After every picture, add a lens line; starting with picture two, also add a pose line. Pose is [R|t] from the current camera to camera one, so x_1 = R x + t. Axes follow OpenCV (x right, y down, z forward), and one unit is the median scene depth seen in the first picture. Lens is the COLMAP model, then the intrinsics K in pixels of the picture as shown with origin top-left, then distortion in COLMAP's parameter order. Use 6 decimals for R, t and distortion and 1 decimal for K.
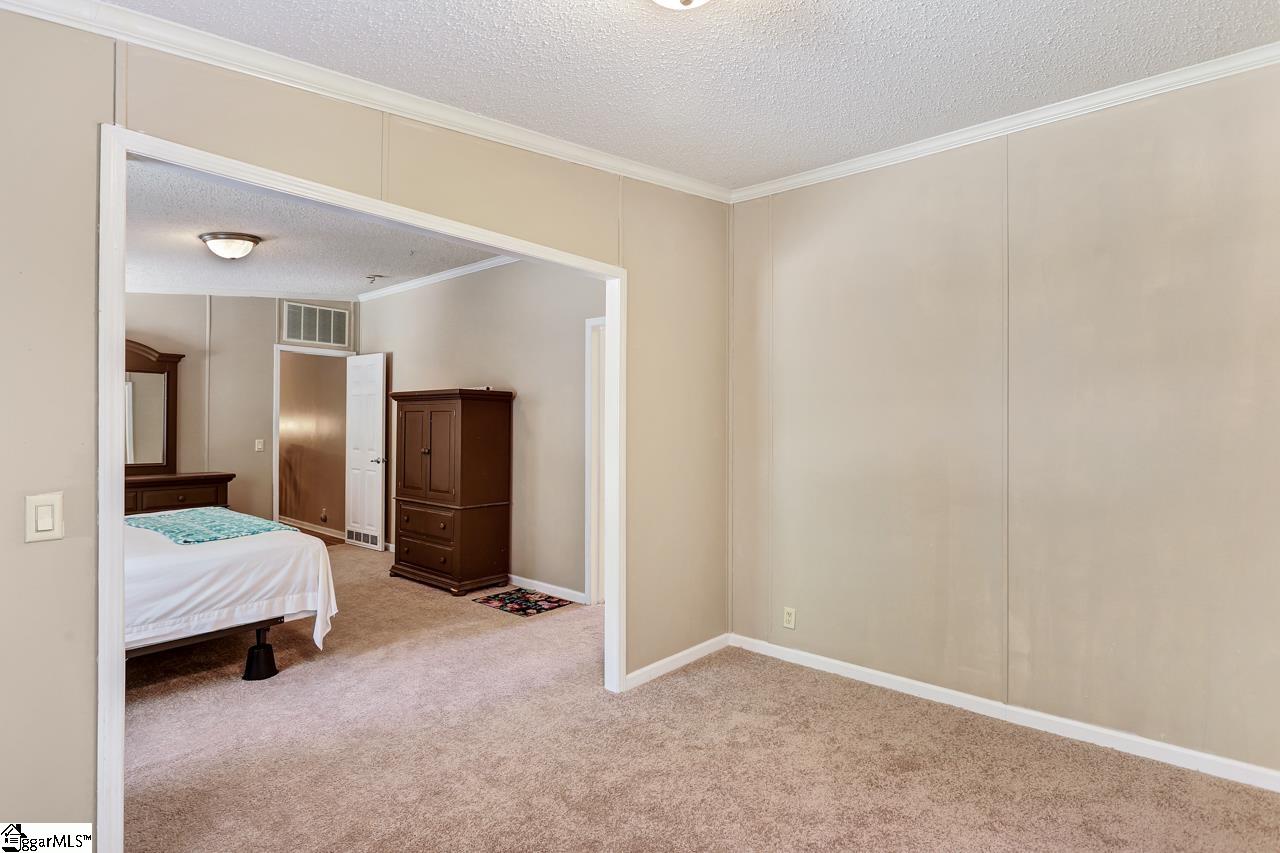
lens RADIAL K [[646.4, 0, 625.1], [0, 646.4, 423.4], [0, 0, 1]] dist [0.031752, 0.000087]
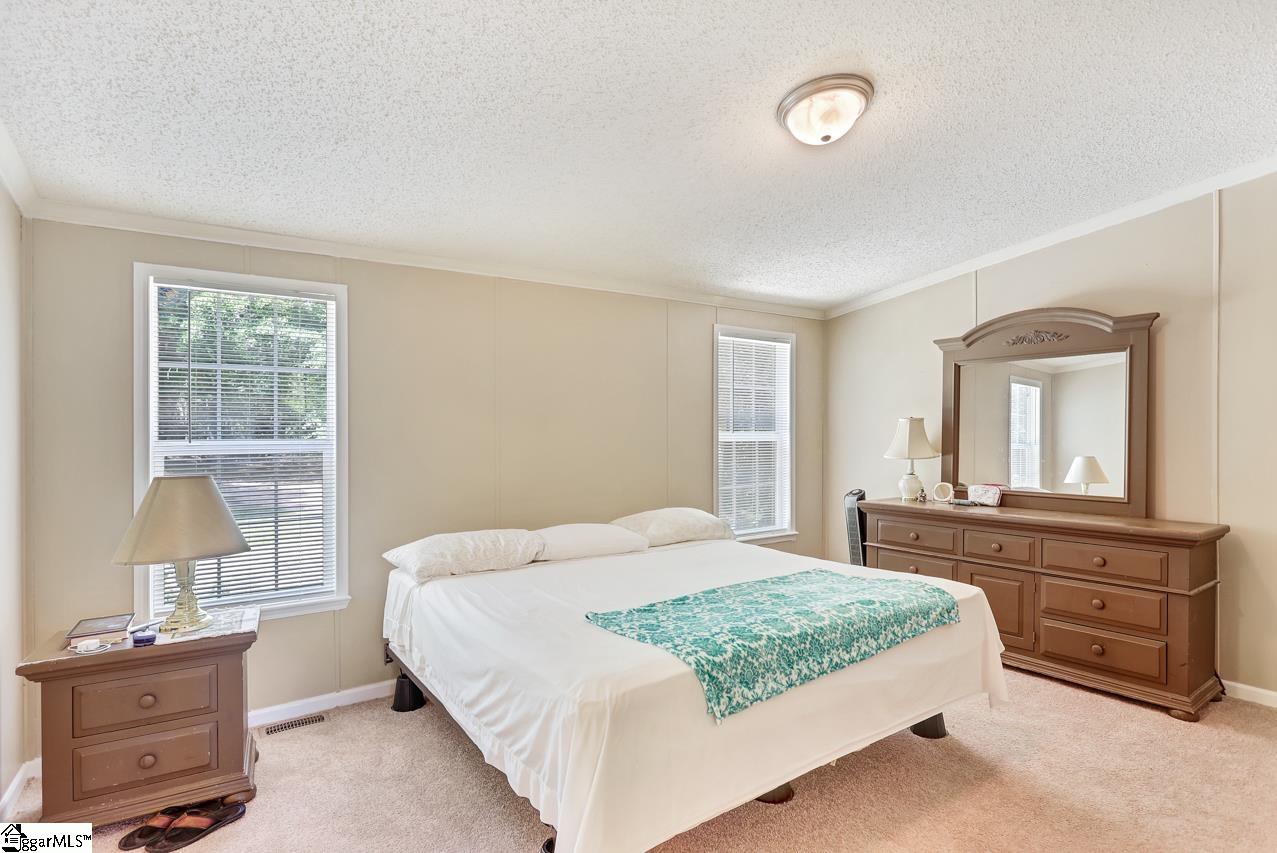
lens RADIAL K [[647.2, 0, 640.6], [0, 647.2, 424.3], [0, 0, 1]] dist [0.000605, 0.000551]
pose [[-0.221468, -0.019301, -0.974977, -0.023880], [0.009781, 0.999710, -0.022012, 0.000995], [0.975119, -0.014412, -0.221215, 0.731528]]
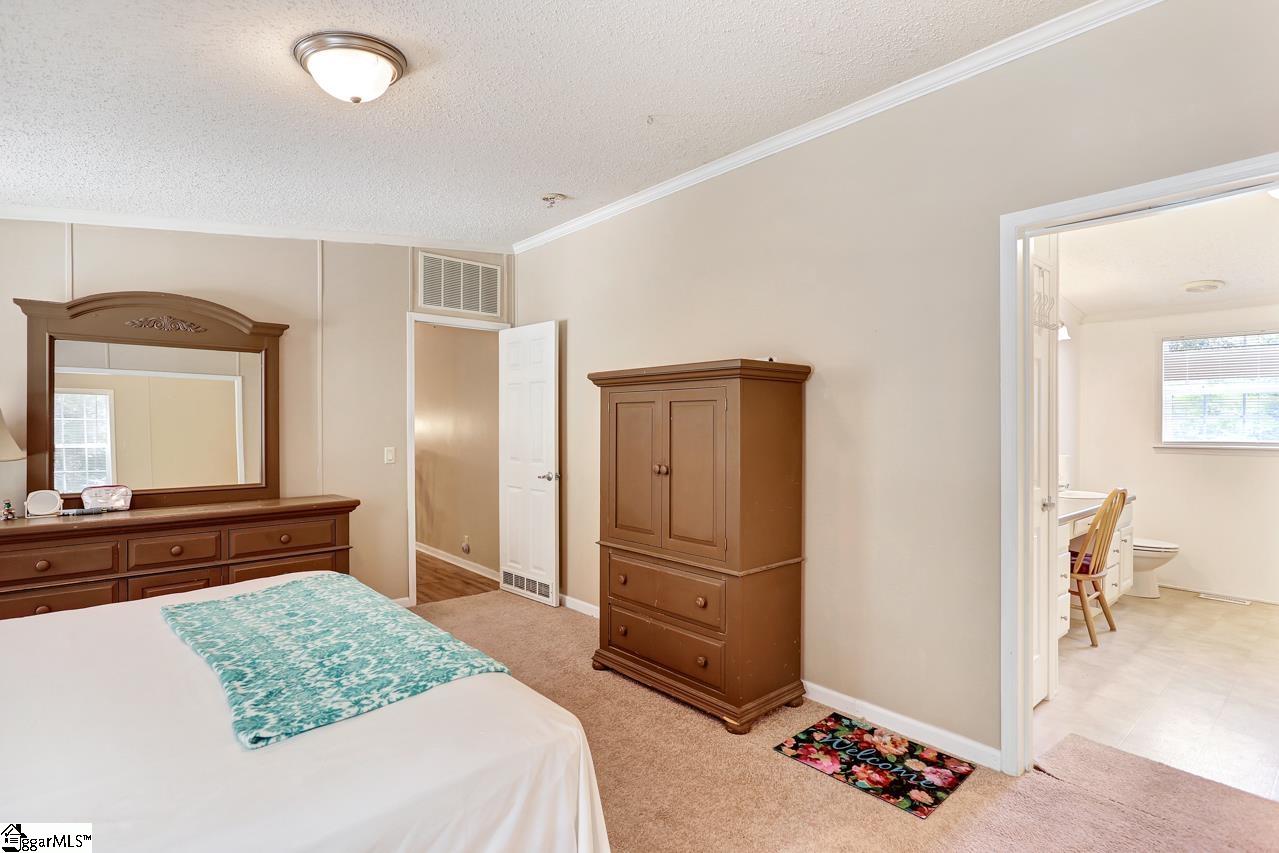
lens RADIAL K [[640.1, 0, 639.5], [0, 640.1, 426.5], [0, 0, 1]] dist [0.015560, 0.000303]
pose [[0.993310, -0.008071, -0.115192, -0.246298], [0.009160, 0.999918, 0.008924, -0.001266], [0.115111, -0.009920, 0.993303, 0.398979]]
